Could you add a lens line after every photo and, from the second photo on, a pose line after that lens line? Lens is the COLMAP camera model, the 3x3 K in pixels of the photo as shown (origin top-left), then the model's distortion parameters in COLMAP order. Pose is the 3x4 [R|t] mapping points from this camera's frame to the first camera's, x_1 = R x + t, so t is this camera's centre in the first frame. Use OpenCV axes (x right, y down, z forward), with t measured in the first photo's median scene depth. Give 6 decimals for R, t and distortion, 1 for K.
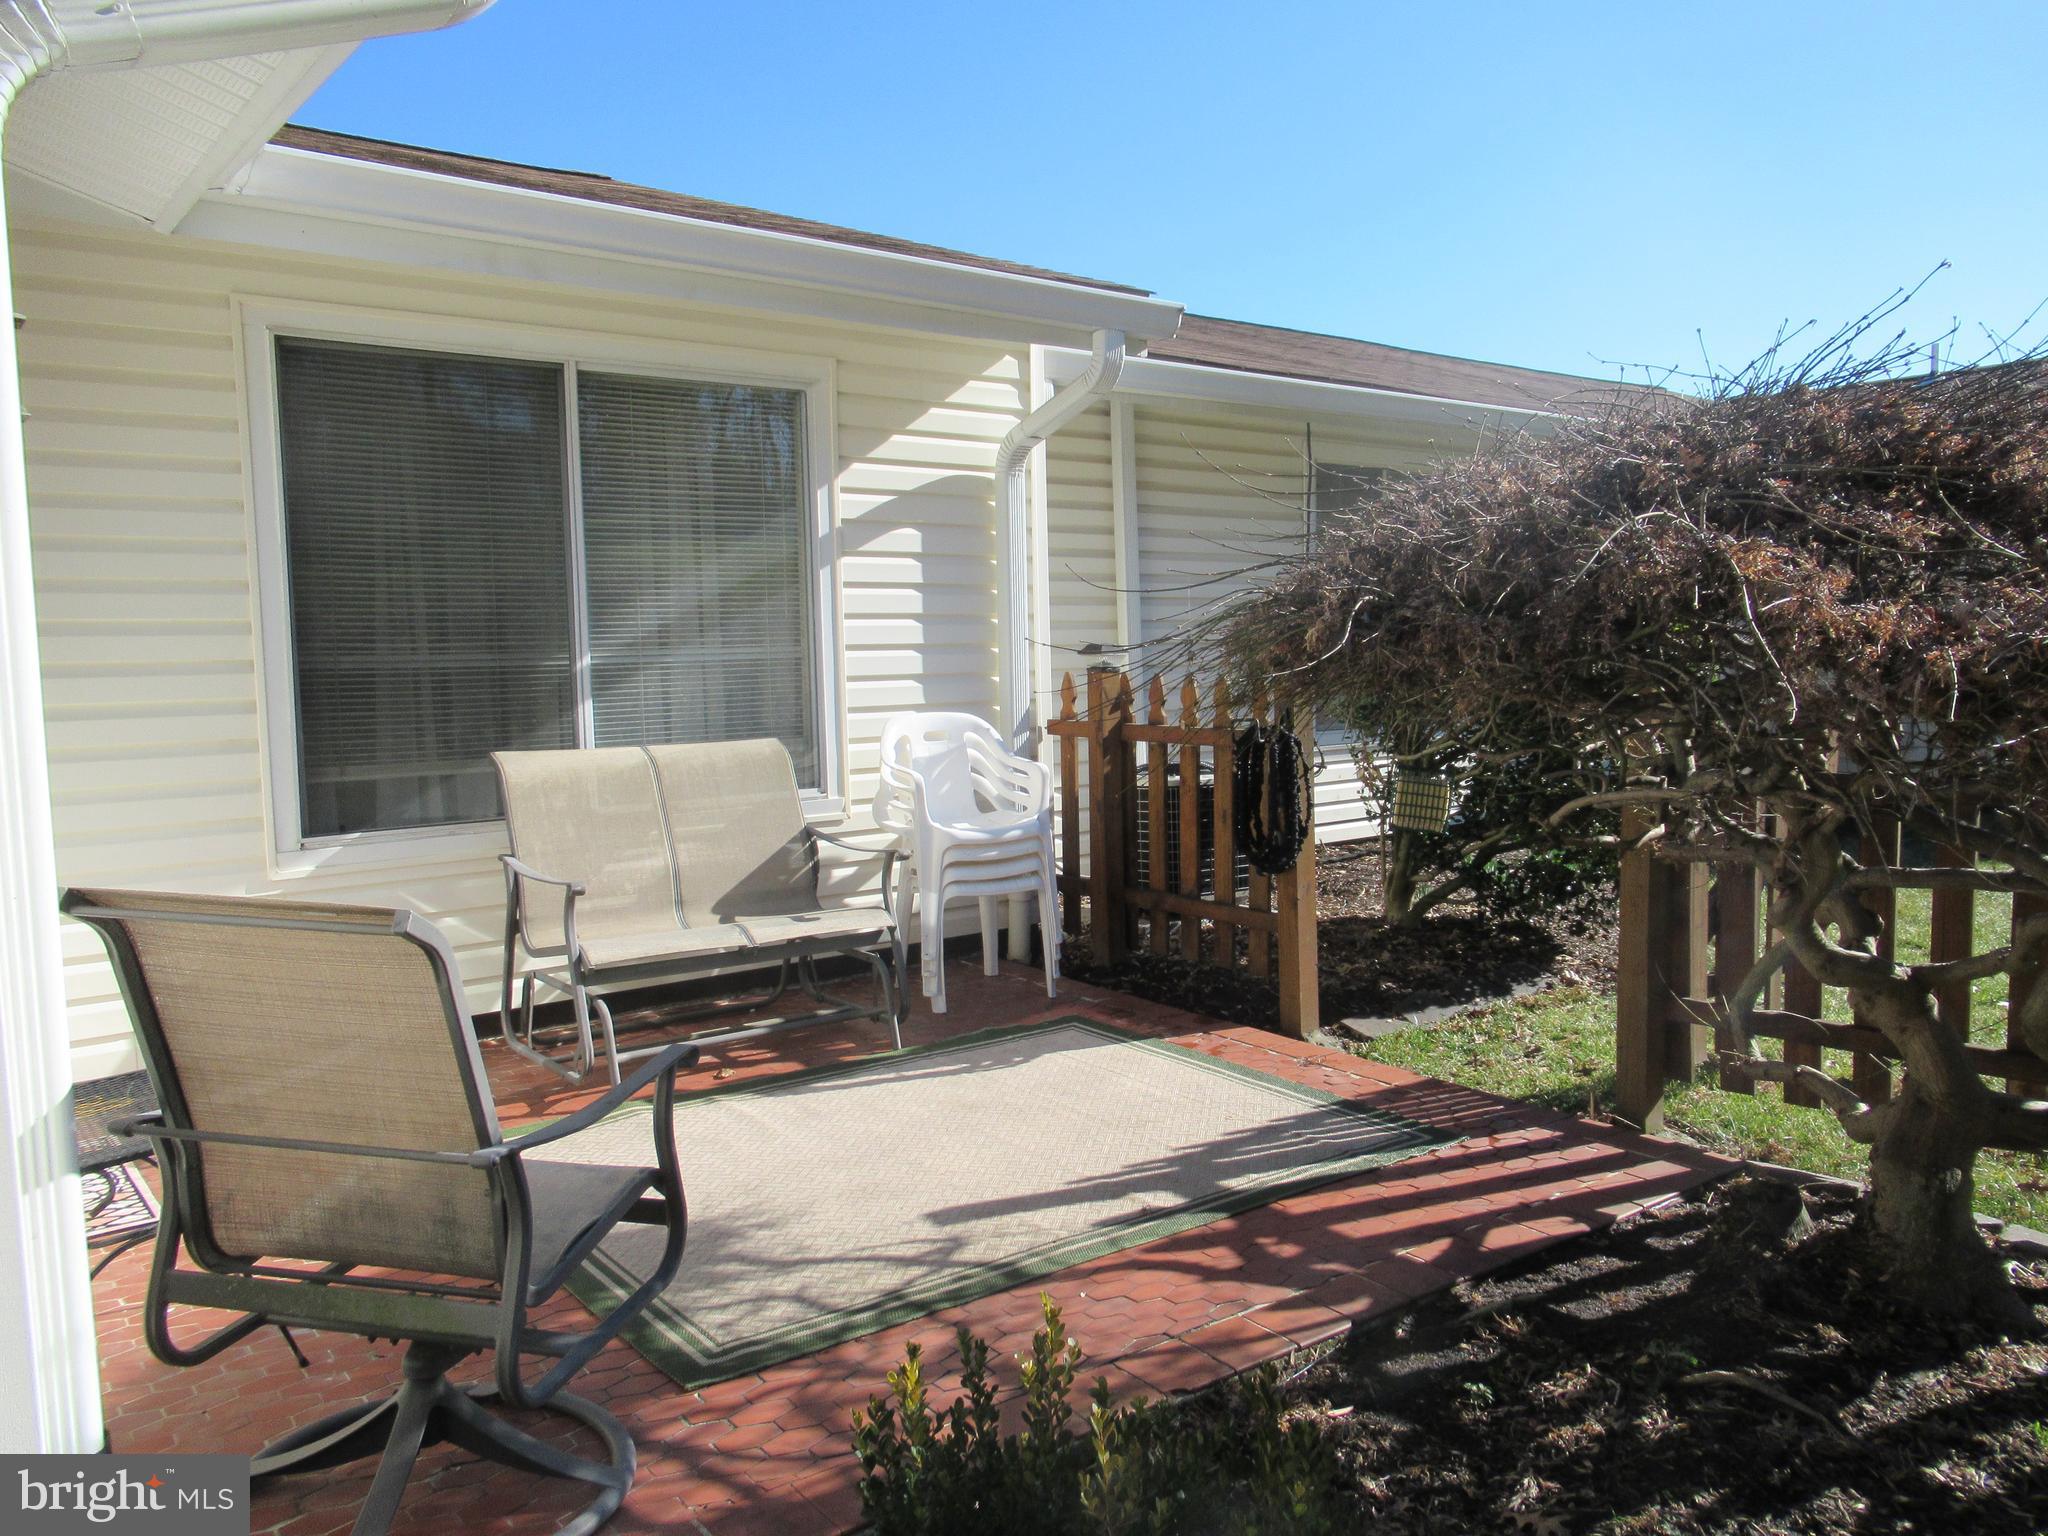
lens RADIAL K [[1496.9, 0, 1019.9], [0, 1496.9, 772.2], [0, 0, 1]] dist [-0.033224, 0.004065]
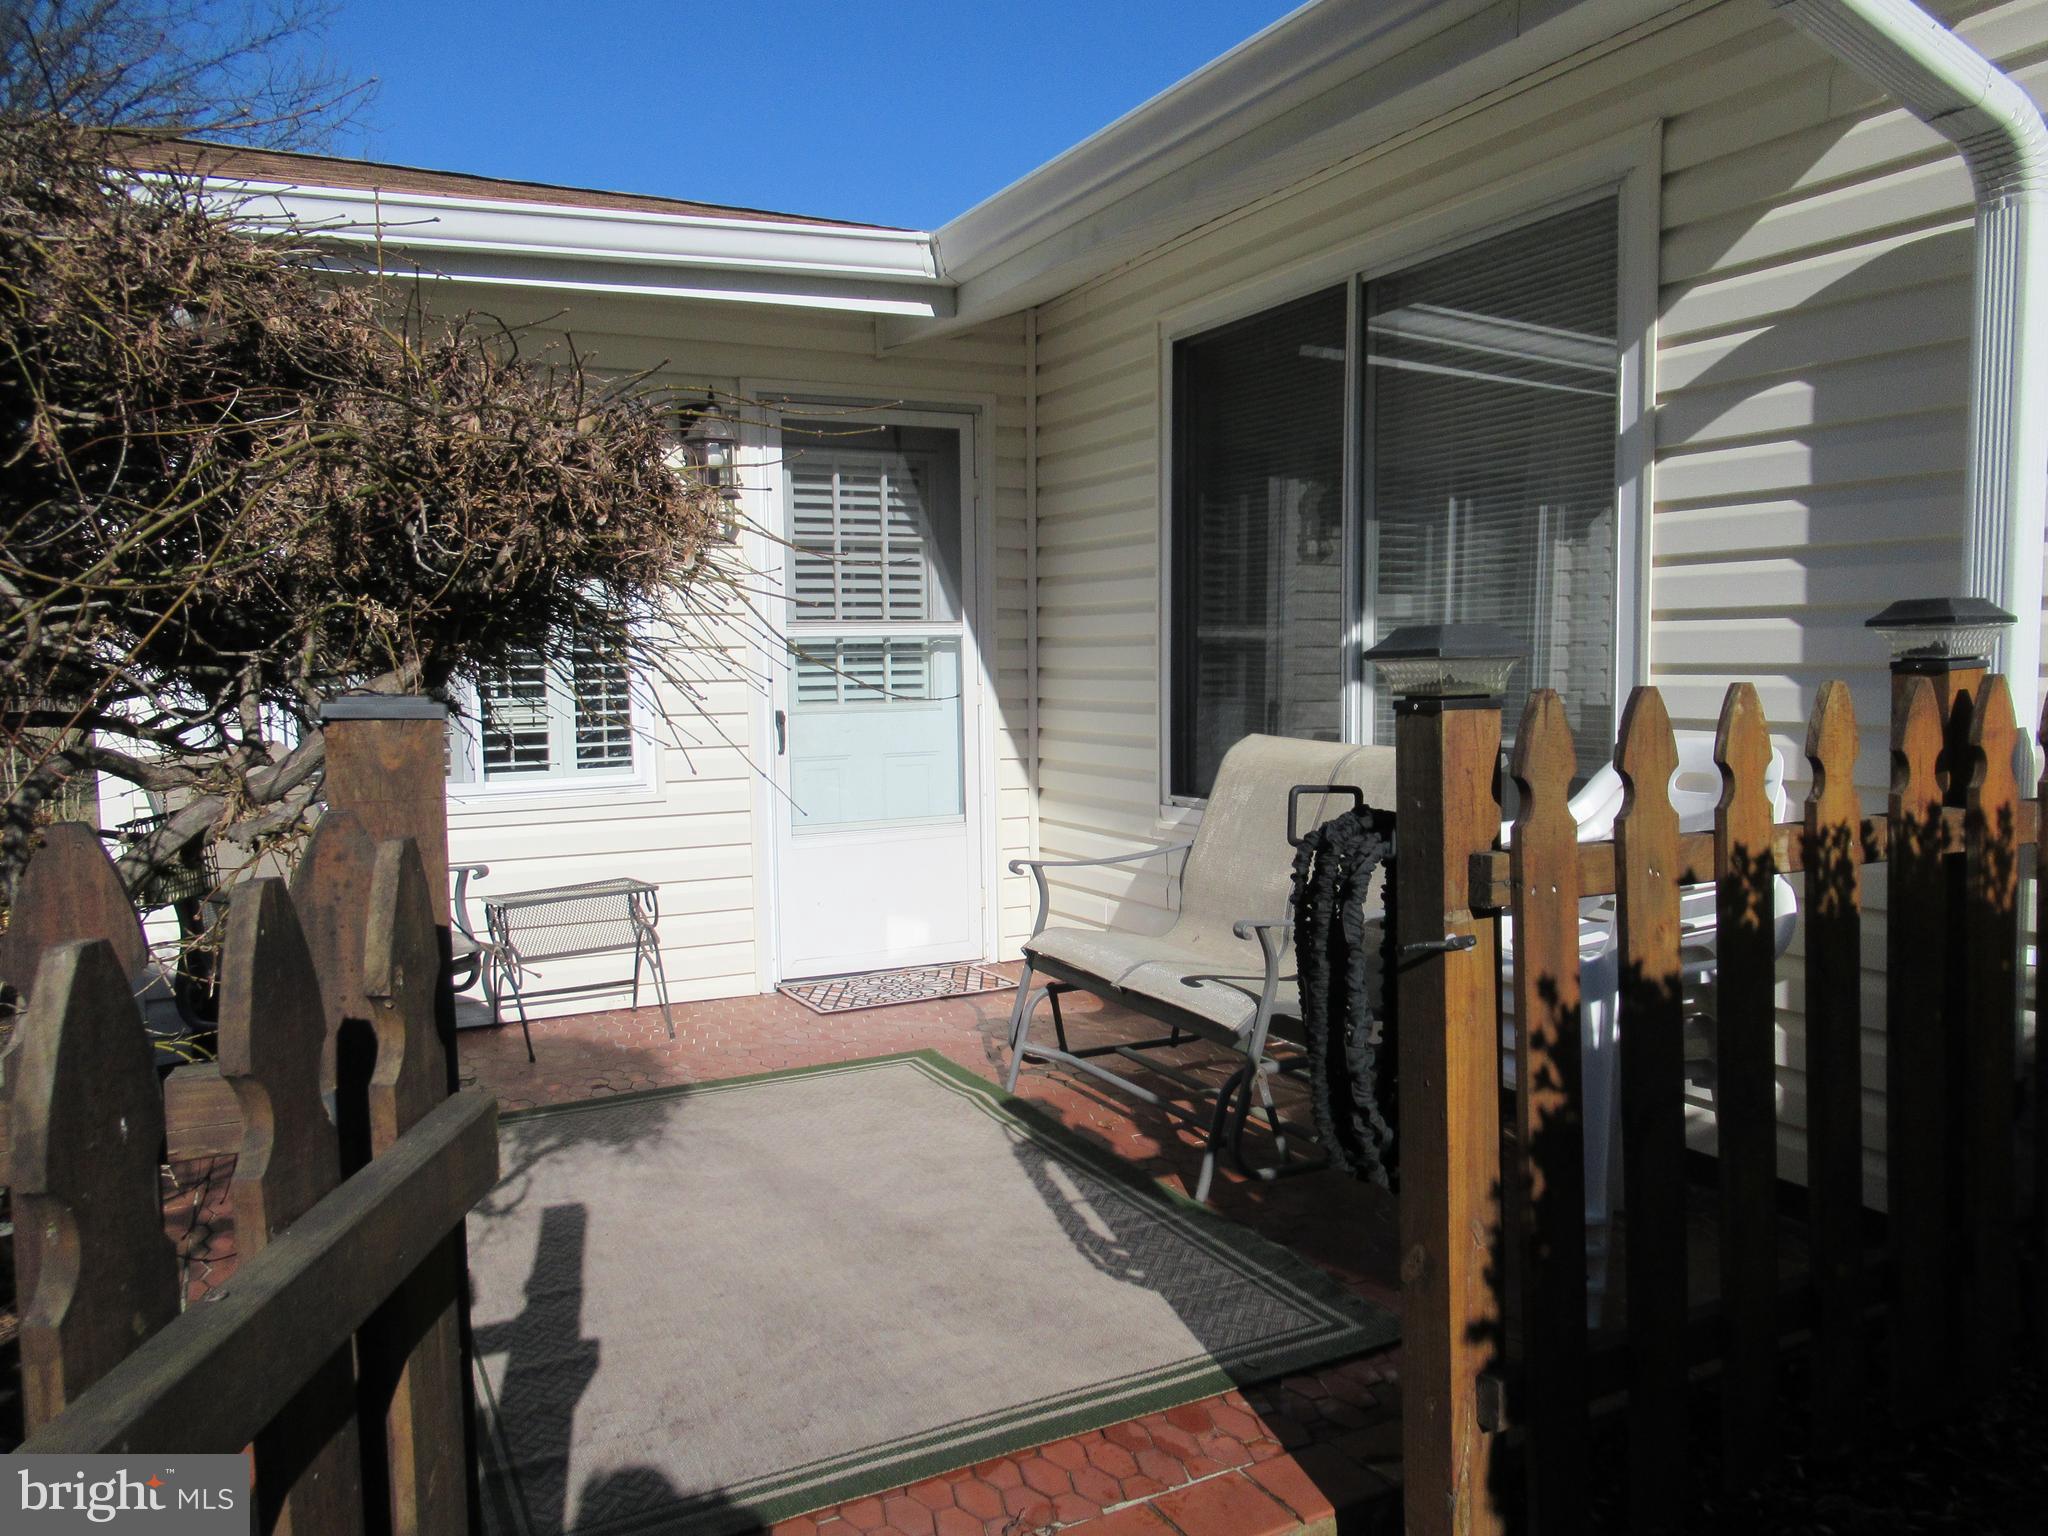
lens RADIAL K [[1496.9, 0, 1019.9], [0, 1496.9, 772.2], [0, 0, 1]] dist [-0.033224, 0.004065]
pose [[-0.169744, 0.094538, -0.980943, 0.581739], [-0.065475, 0.992107, 0.106944, -0.079633], [0.983311, 0.082380, -0.162215, 0.994290]]
